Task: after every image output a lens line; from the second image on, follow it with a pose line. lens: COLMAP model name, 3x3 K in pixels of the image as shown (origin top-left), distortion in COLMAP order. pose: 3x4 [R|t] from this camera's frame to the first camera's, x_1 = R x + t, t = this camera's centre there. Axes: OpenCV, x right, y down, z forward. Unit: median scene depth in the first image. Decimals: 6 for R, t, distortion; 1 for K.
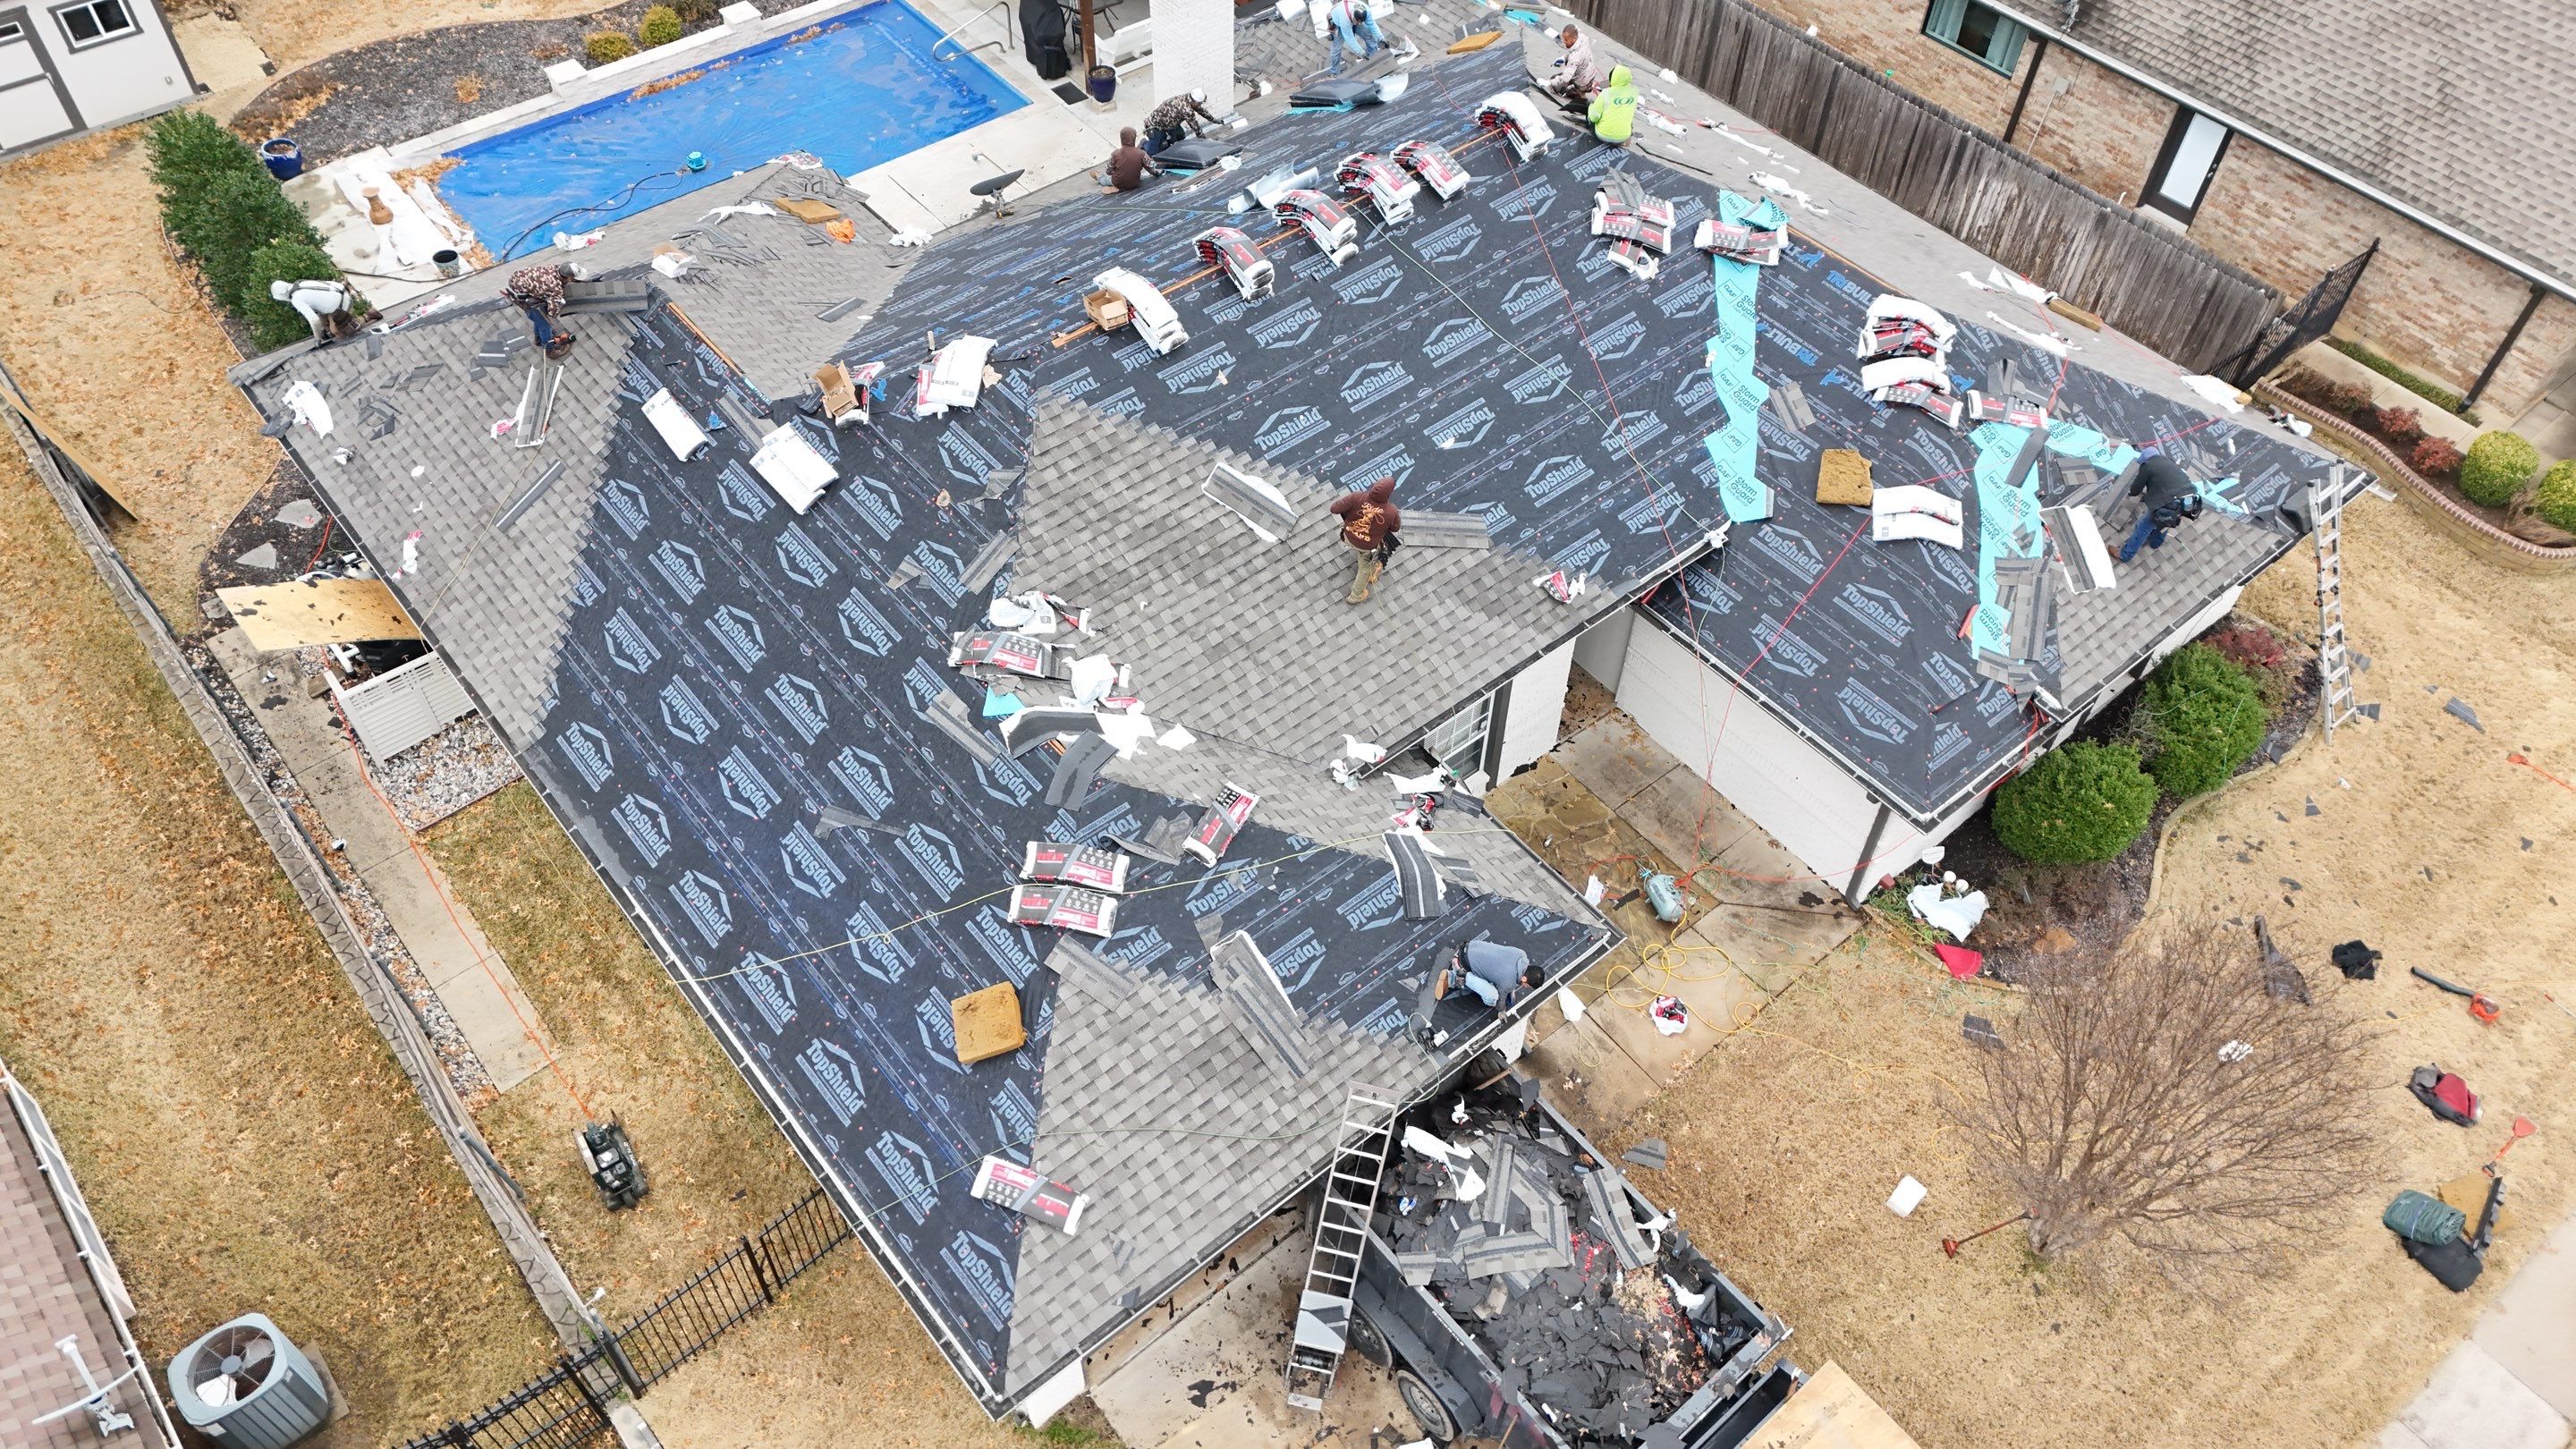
lens RADIAL K [[1884.0, 0, 1300.3], [0, 1884.0, 737.0], [0, 0, 1]] dist [0.005489, -0.012516]
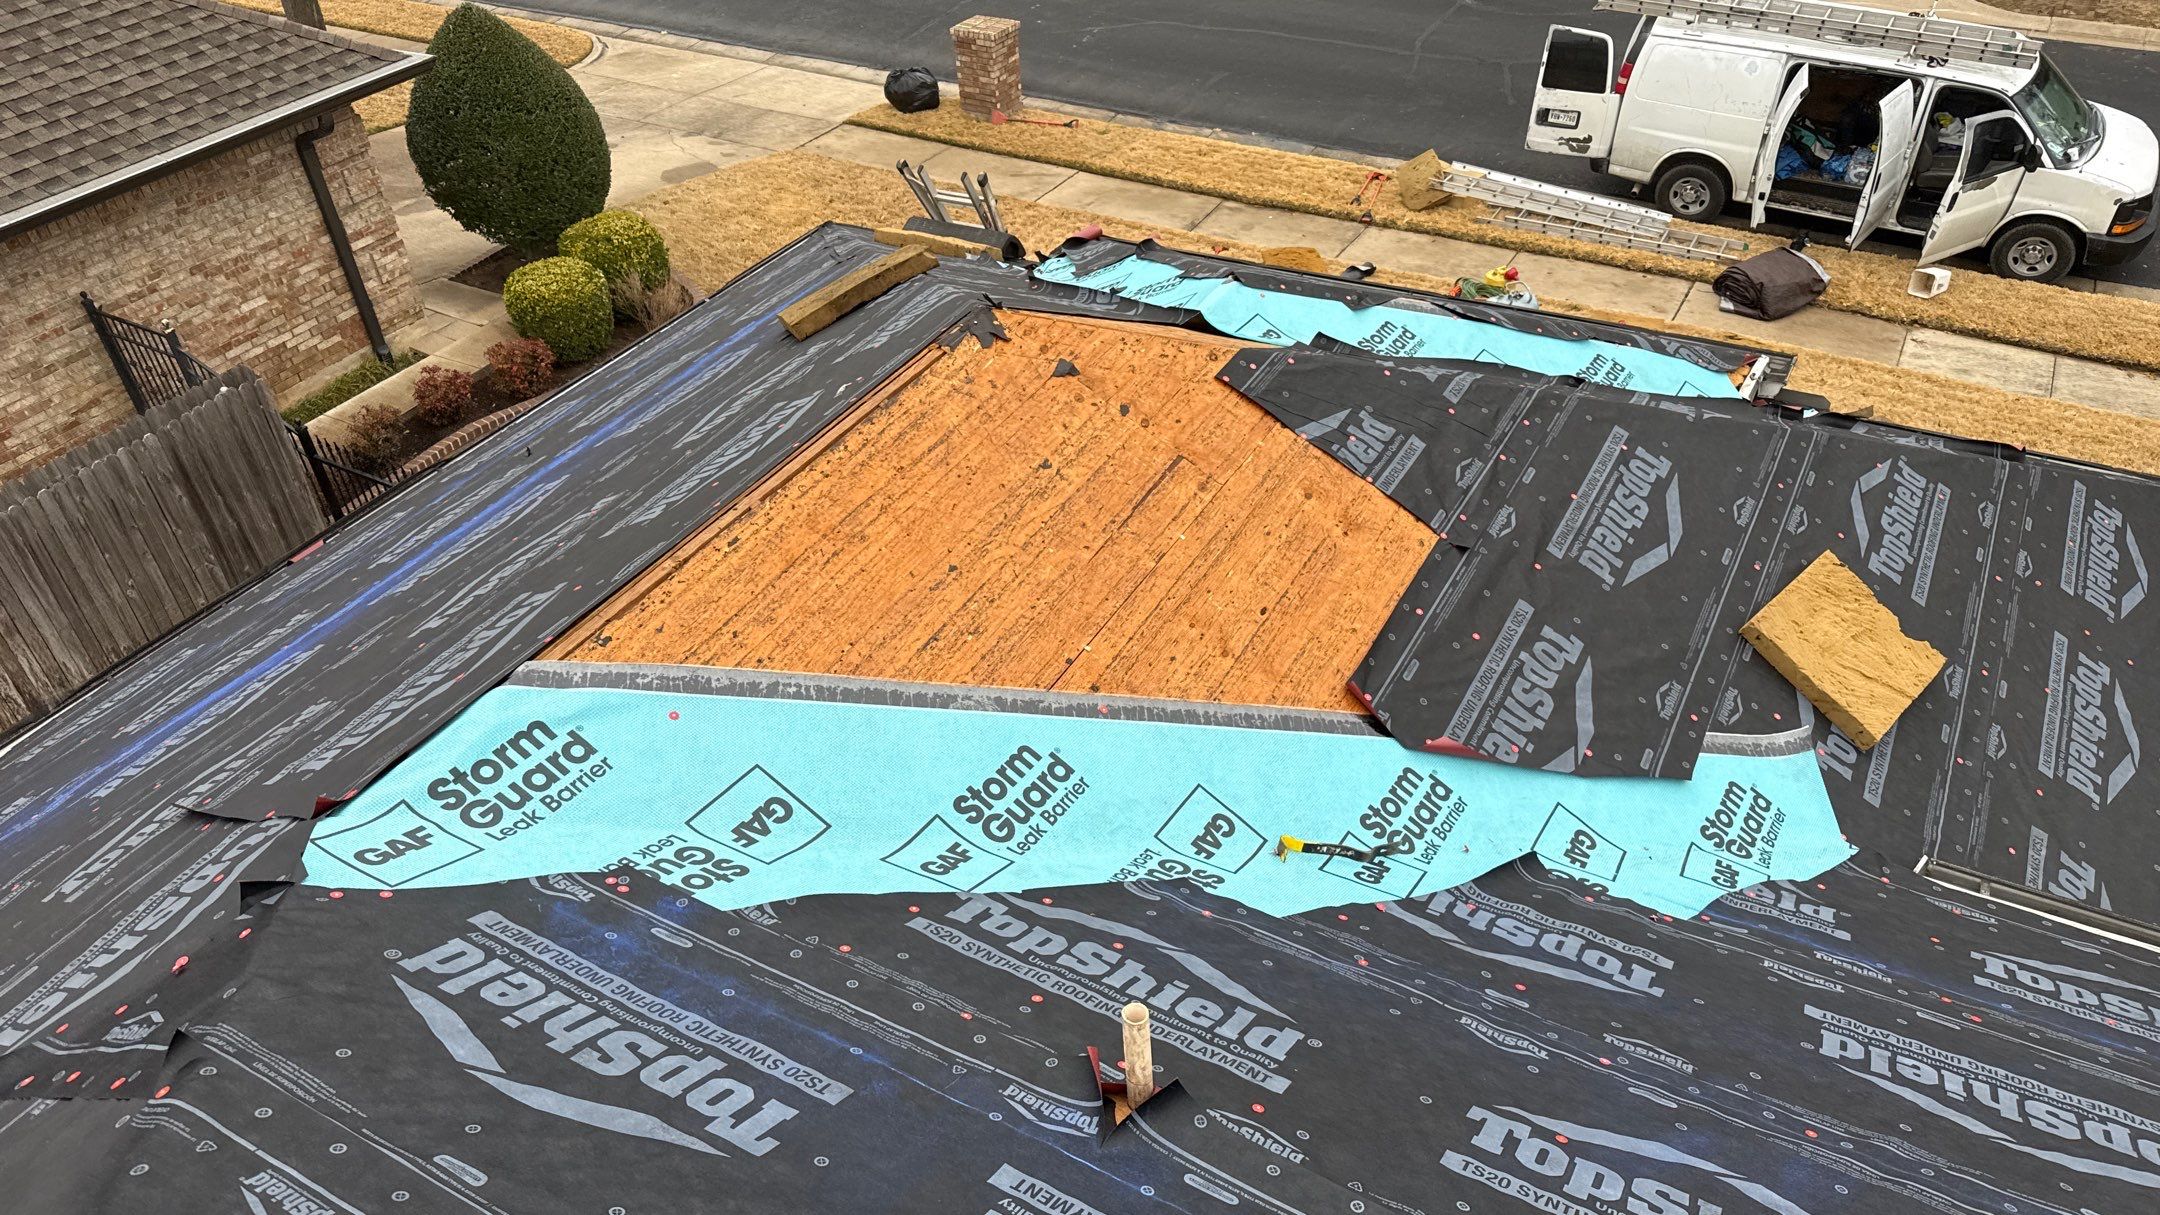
lens RADIAL K [[1579.8, 0, 1092.4], [0, 1579.8, 616.6], [0, 0, 1]] dist [0.005489, -0.012516]
pose [[-0.347046, -0.561999, 0.750810, 0.074536], [0.751667, 0.312075, 0.581038, -0.254195], [-0.560852, 0.766006, 0.314132, 0.694048]]
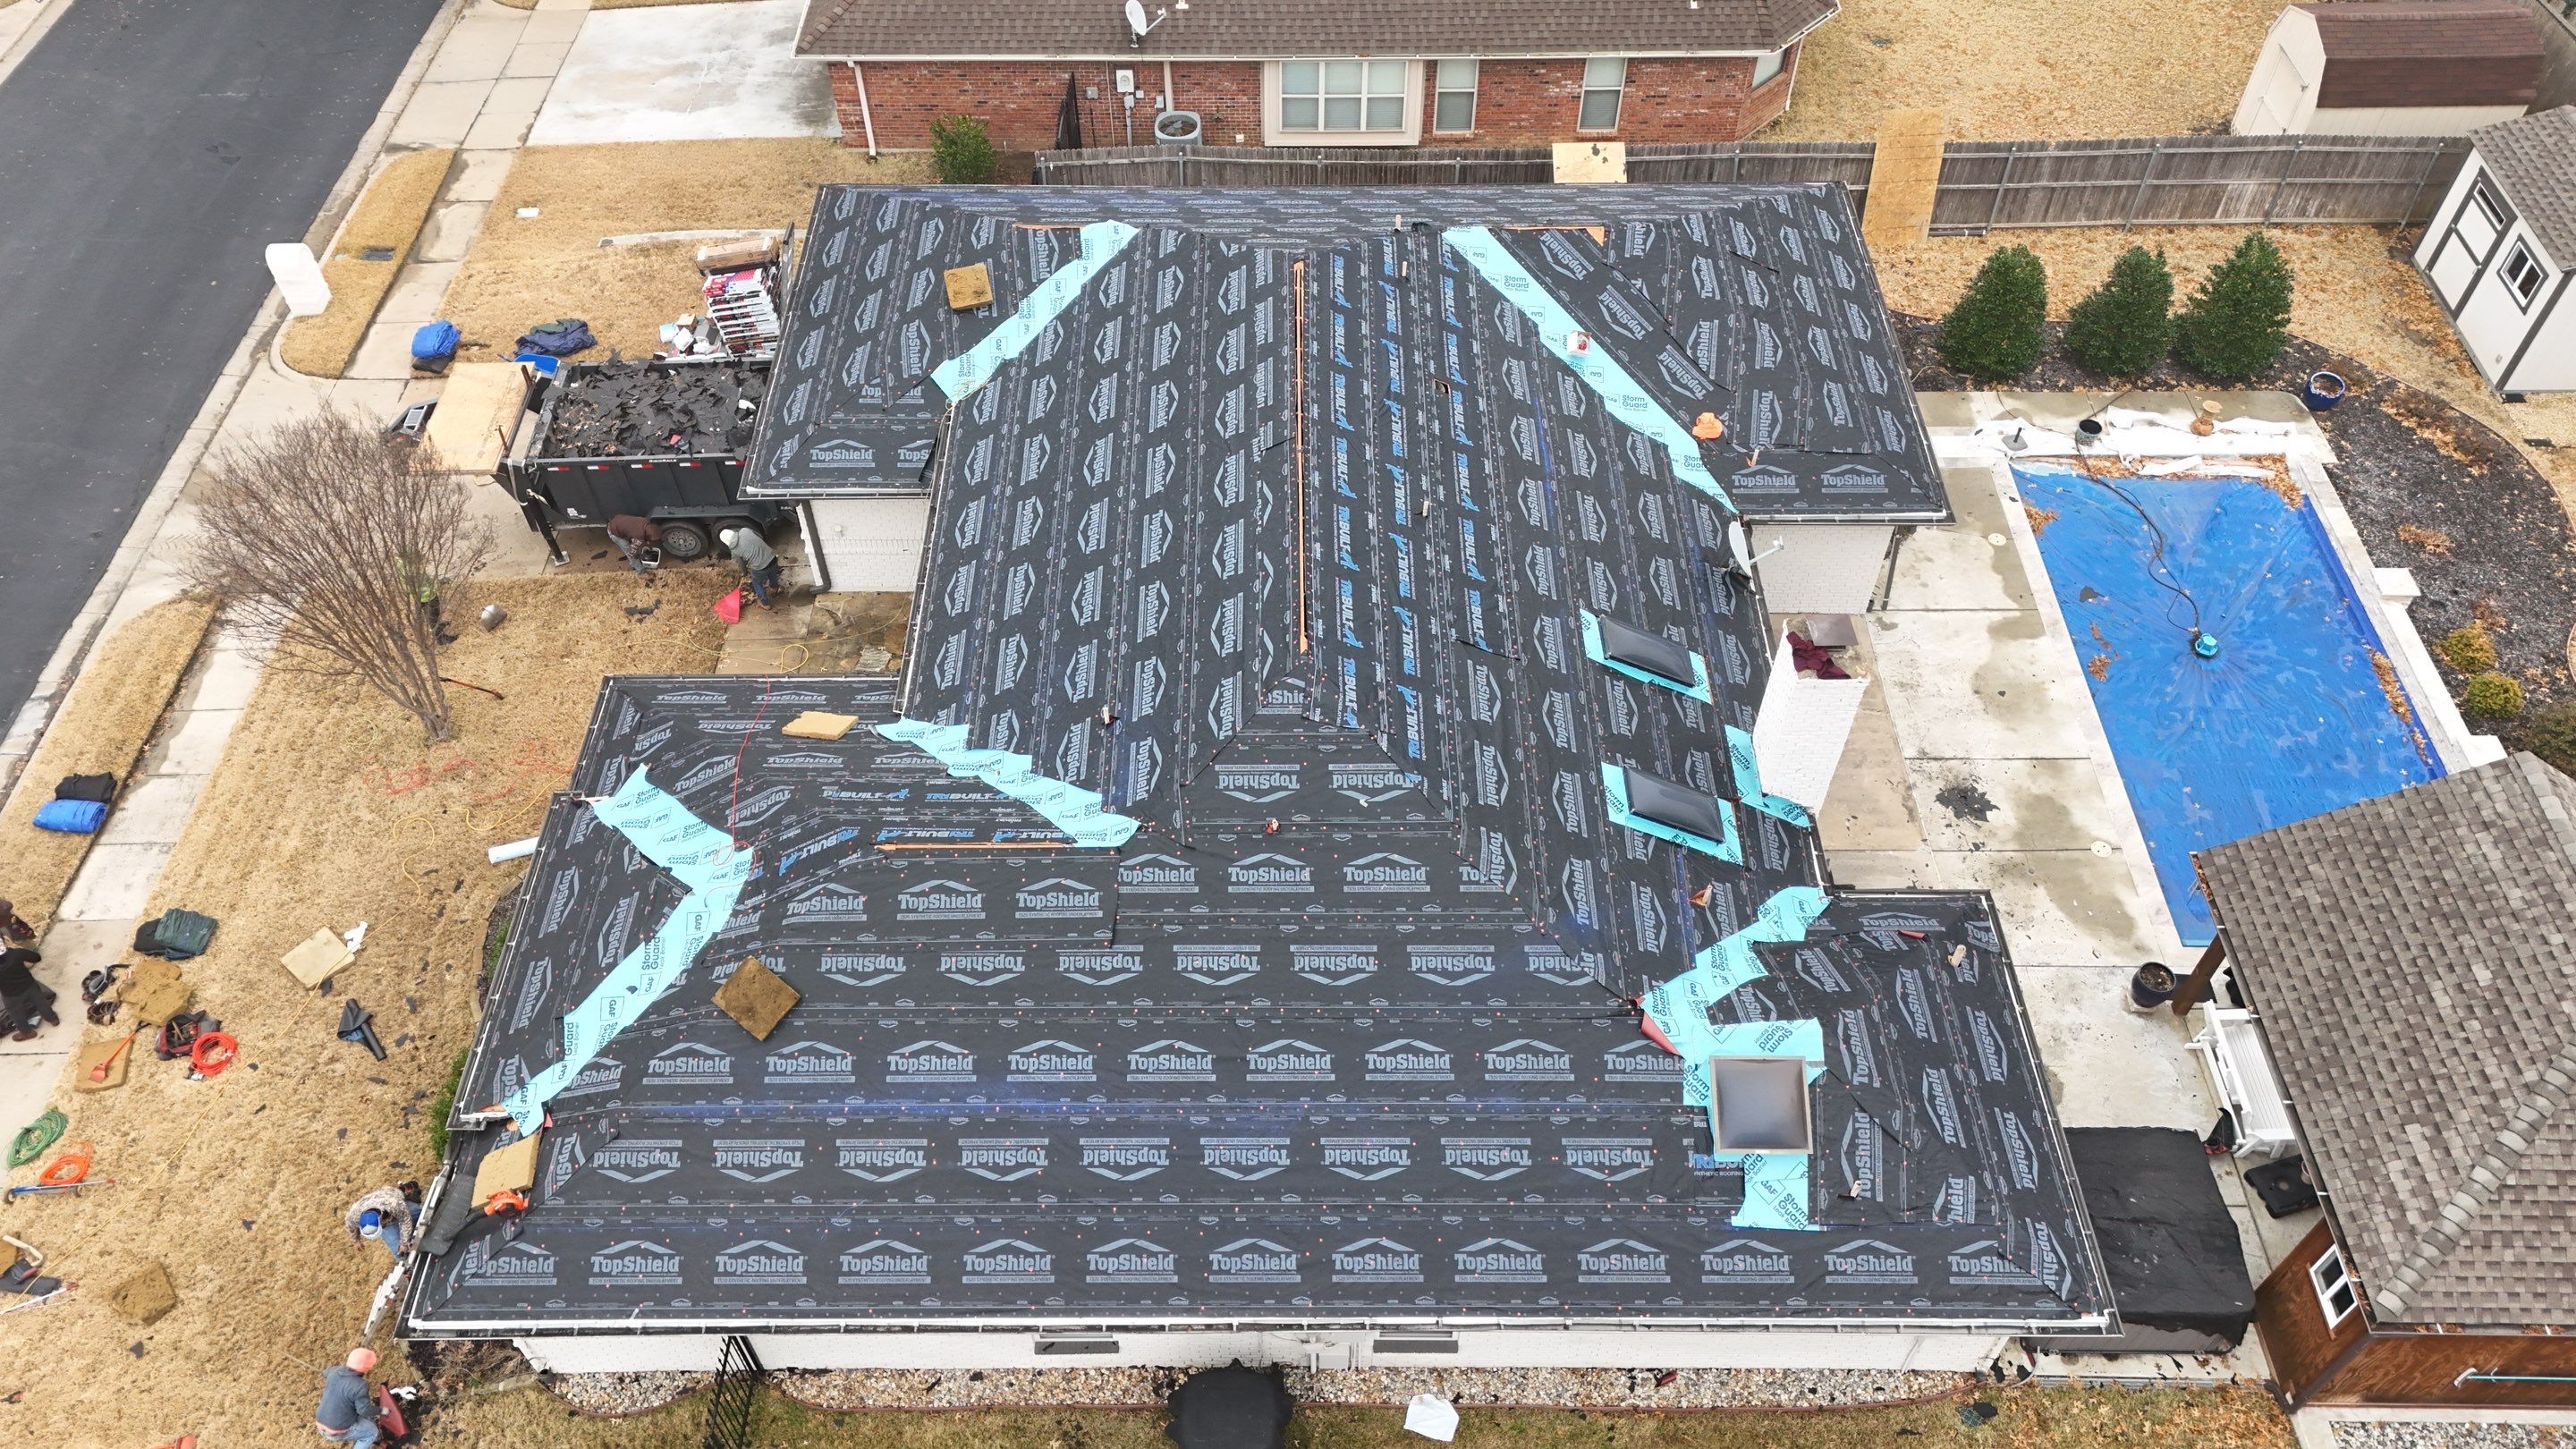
lens RADIAL K [[1884.0, 0, 1287.6], [0, 1884.0, 717.5], [0, 0, 1]] dist [0.005489, -0.012516]
pose [[-0.635900, 0.571566, -0.518598, 0.475354], [-0.600667, 0.055389, 0.797578, -0.810238], [0.484593, 0.818685, 0.308099, 0.575690]]
